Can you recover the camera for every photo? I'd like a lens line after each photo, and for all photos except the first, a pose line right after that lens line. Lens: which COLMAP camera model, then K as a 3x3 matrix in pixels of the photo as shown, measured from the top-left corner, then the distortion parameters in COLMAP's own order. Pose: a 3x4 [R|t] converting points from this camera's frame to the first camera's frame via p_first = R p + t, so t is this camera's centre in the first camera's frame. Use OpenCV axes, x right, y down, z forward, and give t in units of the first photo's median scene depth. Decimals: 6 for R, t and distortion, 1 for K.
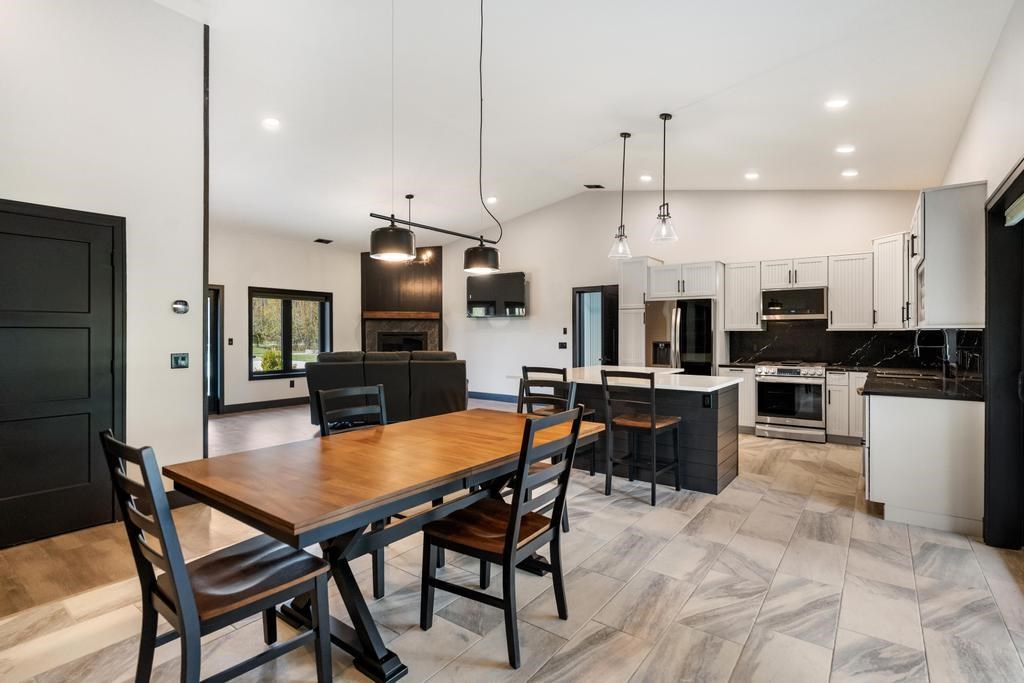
lens RADIAL K [[471.9, 0, 510.0], [0, 471.9, 331.4], [0, 0, 1]] dist [-0.010366, -0.000249]
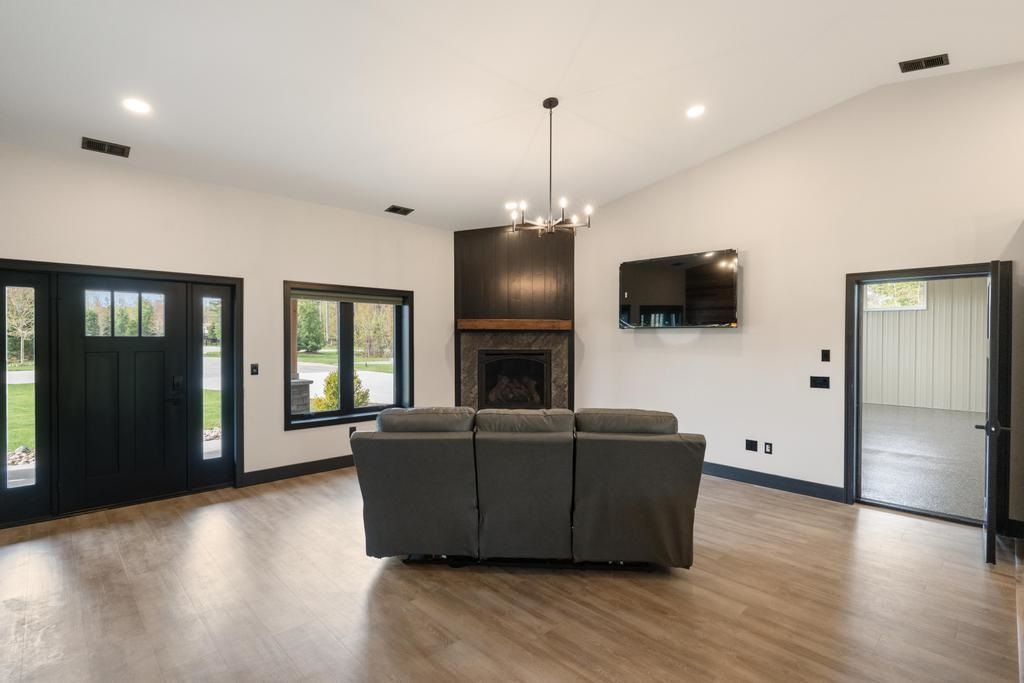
lens RADIAL K [[471.9, 0, 510.3], [0, 471.9, 342.0], [0, 0, 1]] dist [-0.010366, -0.000249]
pose [[0.986386, 0.005621, -0.164349, -0.196072], [-0.003752, 0.999925, 0.011679, -0.027729], [0.164402, -0.010903, 0.986333, 0.542785]]
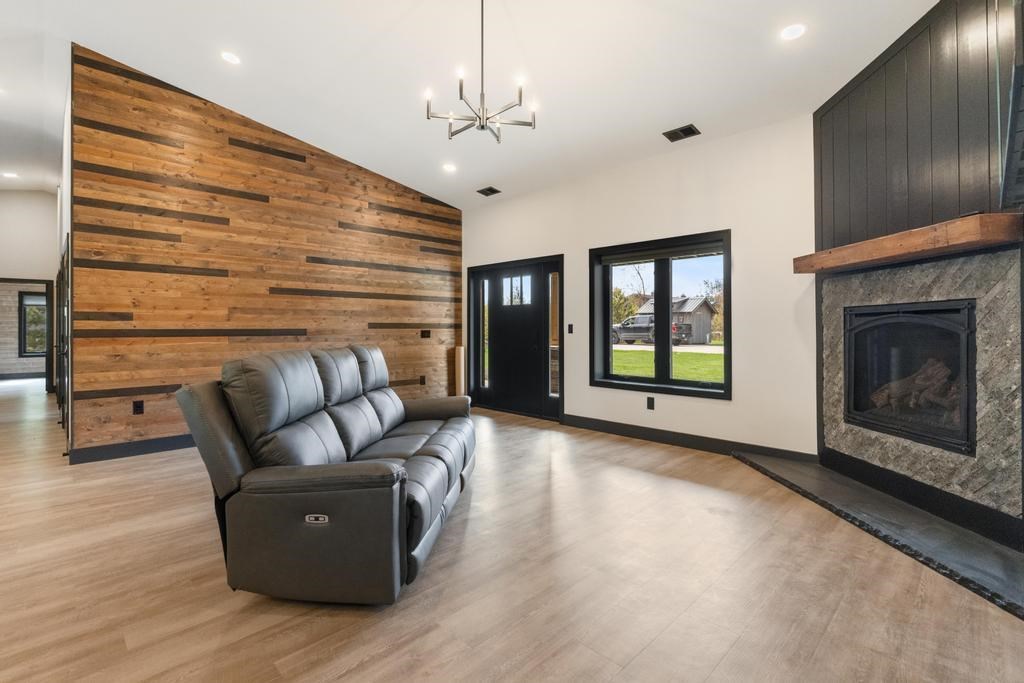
lens RADIAL K [[471.9, 0, 520.7], [0, 471.9, 326.1], [0, 0, 1]] dist [-0.010366, -0.000249]
pose [[-0.137828, -0.003275, -0.990451, 0.181635], [0.007721, 0.999961, -0.004381, 0.024308], [0.990426, -0.008251, -0.137798, 1.249715]]
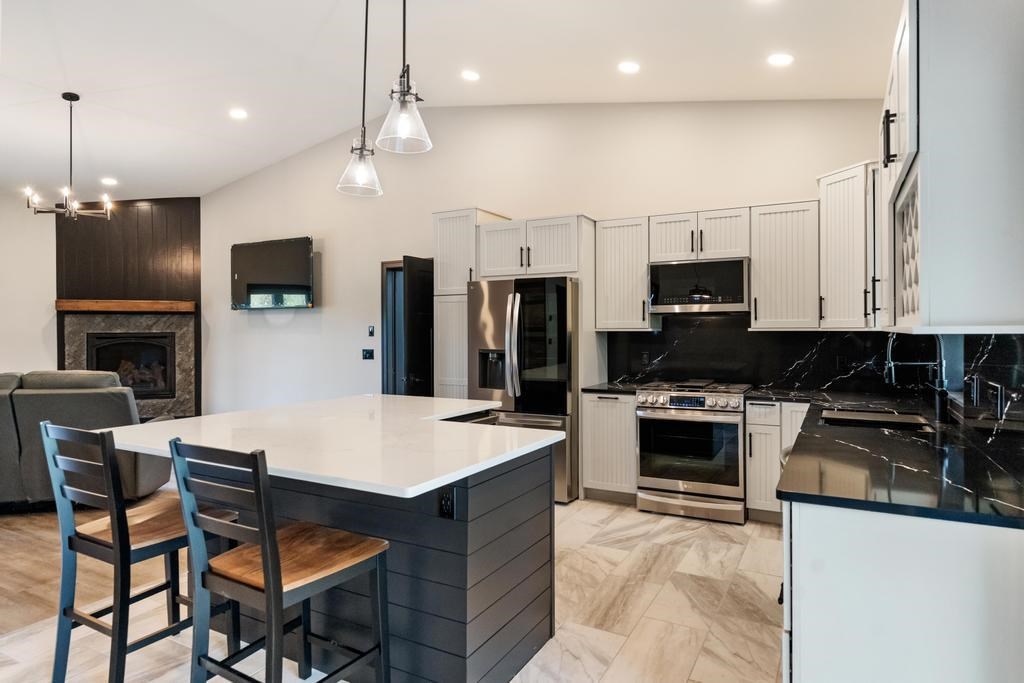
lens RADIAL K [[581.3, 0, 495.3], [0, 581.3, 328.0], [0, 0, 1]] dist [-0.011534, 0.001133]
pose [[0.991430, -0.003353, 0.130598, 0.234644], [0.003307, 0.999994, 0.000572, -0.006300], [-0.130599, -0.000135, 0.991435, 0.281947]]
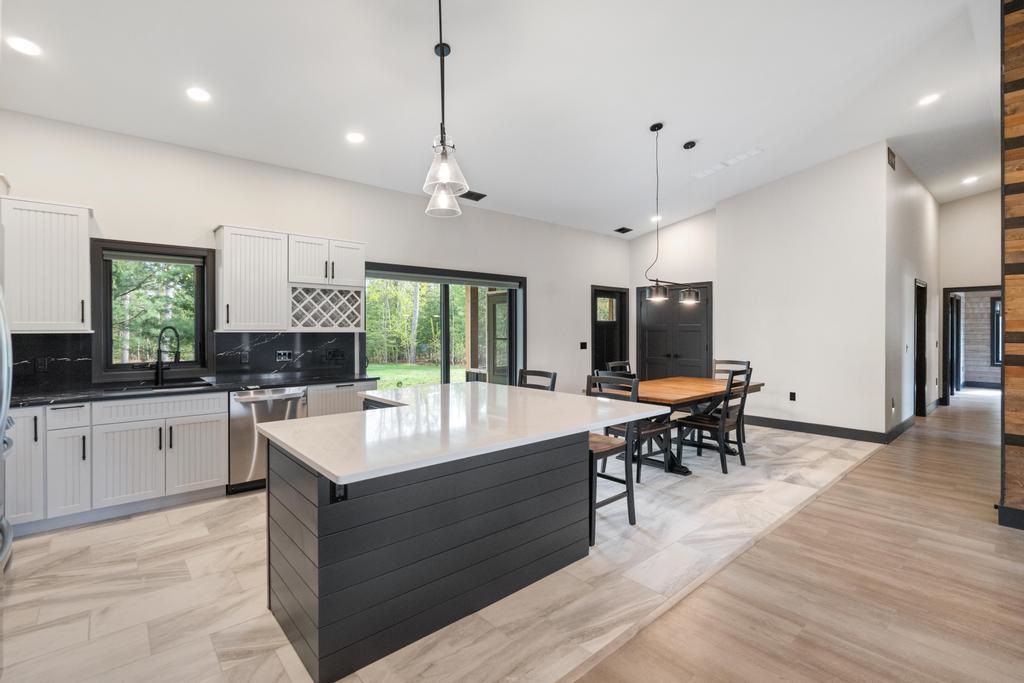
lens RADIAL K [[471.9, 0, 507.6], [0, 471.9, 330.9], [0, 0, 1]] dist [-0.010366, -0.000249]
pose [[-0.975530, 0.001277, 0.219863, 0.046995], [0.001199, 0.999999, -0.000485, -0.004192], [-0.219864, -0.000210, -0.975531, 1.164258]]
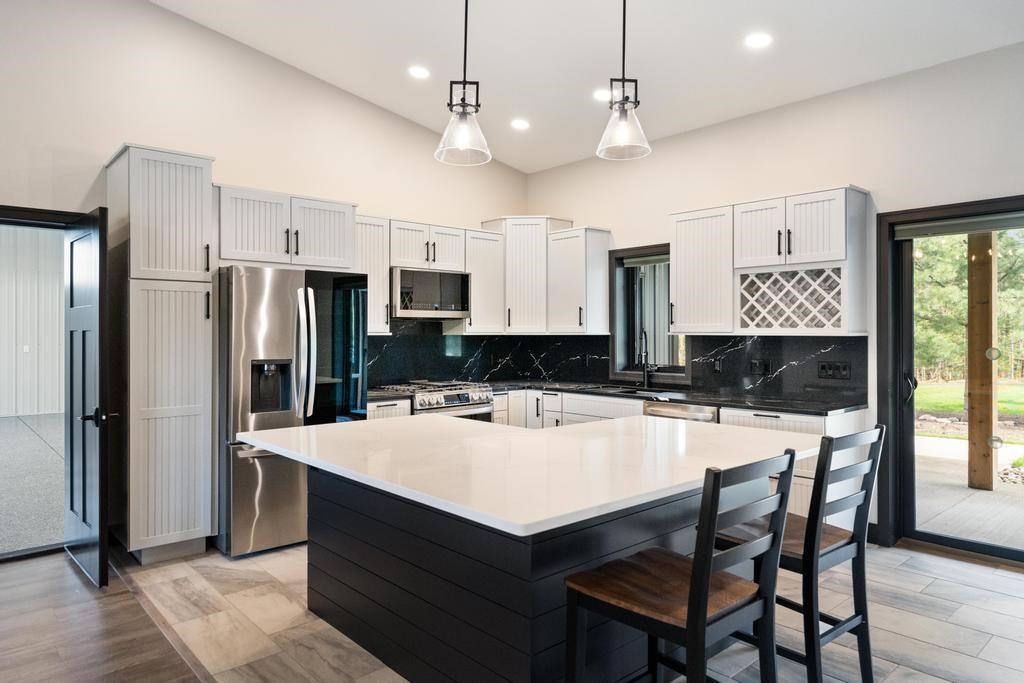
lens RADIAL K [[653.3, 0, 509.0], [0, 653.3, 332.8], [0, 0, 1]] dist [-0.003270, -0.000823]
pose [[0.210339, 0.000879, 0.977628, -0.241316], [-0.003133, 0.999995, -0.000225, -0.004506], [-0.977623, -0.003015, 0.210341, 0.661535]]
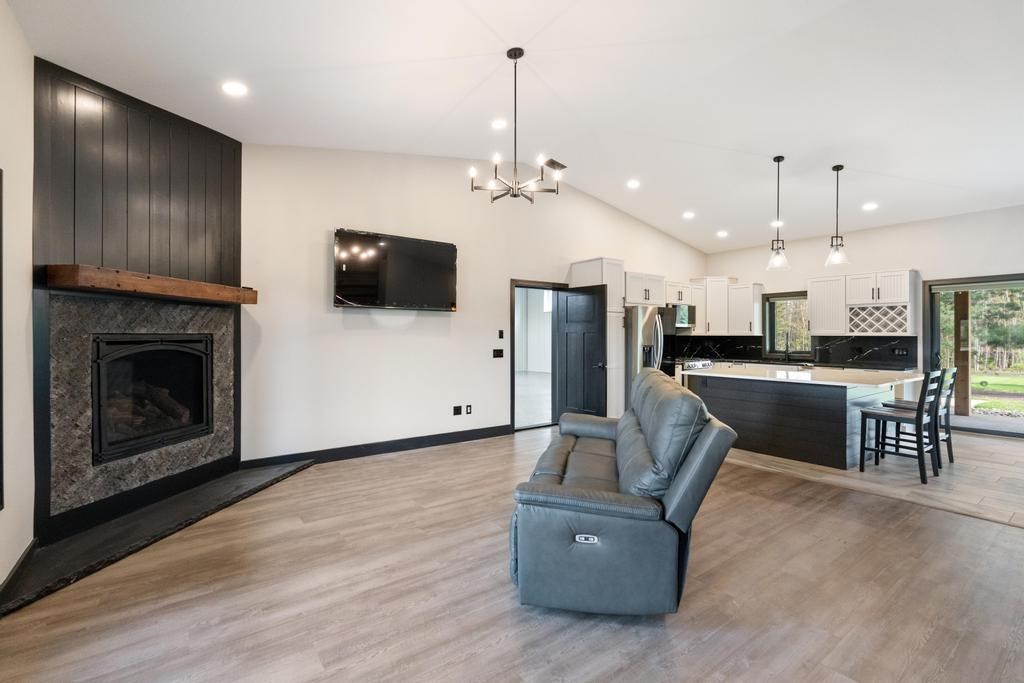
lens RADIAL K [[450.9, 0, 509.4], [0, 450.9, 332.5], [0, 0, 1]] dist [-0.013136, 0.002018]
pose [[0.311565, 0.007977, 0.950192, -0.746494], [-0.005743, 0.999962, -0.006511, 0.001161], [-0.950208, -0.003428, 0.311599, 0.997294]]
